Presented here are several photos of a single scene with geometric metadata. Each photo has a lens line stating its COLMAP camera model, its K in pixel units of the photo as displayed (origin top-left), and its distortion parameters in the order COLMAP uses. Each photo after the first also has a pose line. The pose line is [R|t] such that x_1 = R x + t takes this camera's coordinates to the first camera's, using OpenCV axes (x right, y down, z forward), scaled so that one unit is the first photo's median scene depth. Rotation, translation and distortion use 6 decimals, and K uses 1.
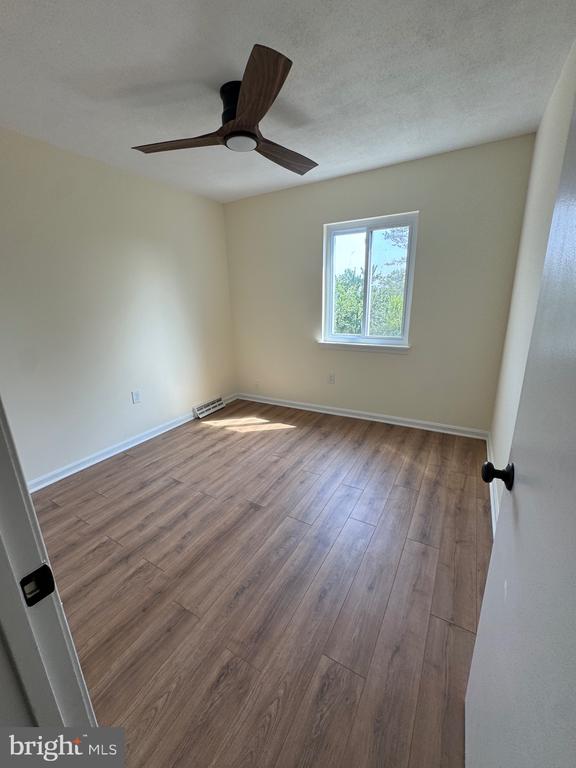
lens RADIAL K [[309.9, 0, 288.0], [0, 309.9, 384.0], [0, 0, 1]] dist [0.001482, 0.000099]
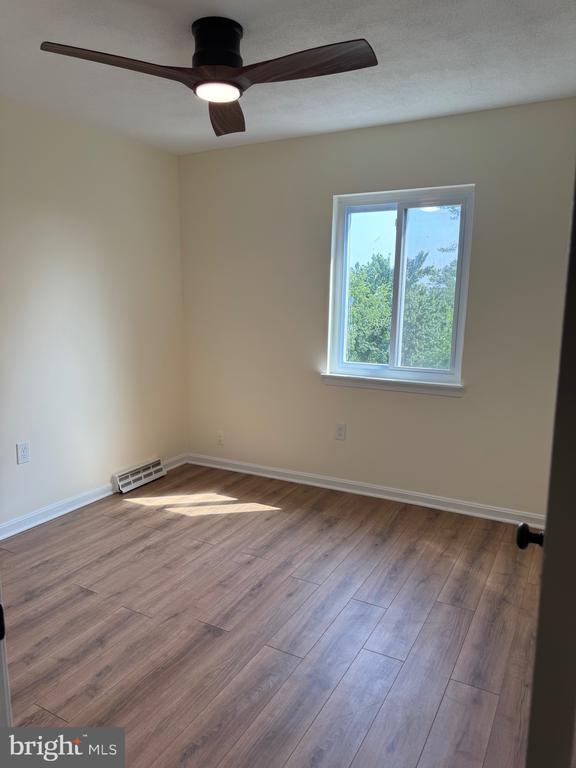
lens RADIAL K [[558.6, 0, 283.9], [0, 558.6, 384.9], [0, 0, 1]] dist [0.057058, -0.004220]
pose [[0.999220, 0.031574, 0.023722, -0.006647], [-0.028590, 0.992714, -0.117051, 0.029956], [-0.027245, 0.116282, 0.992843, -0.169906]]
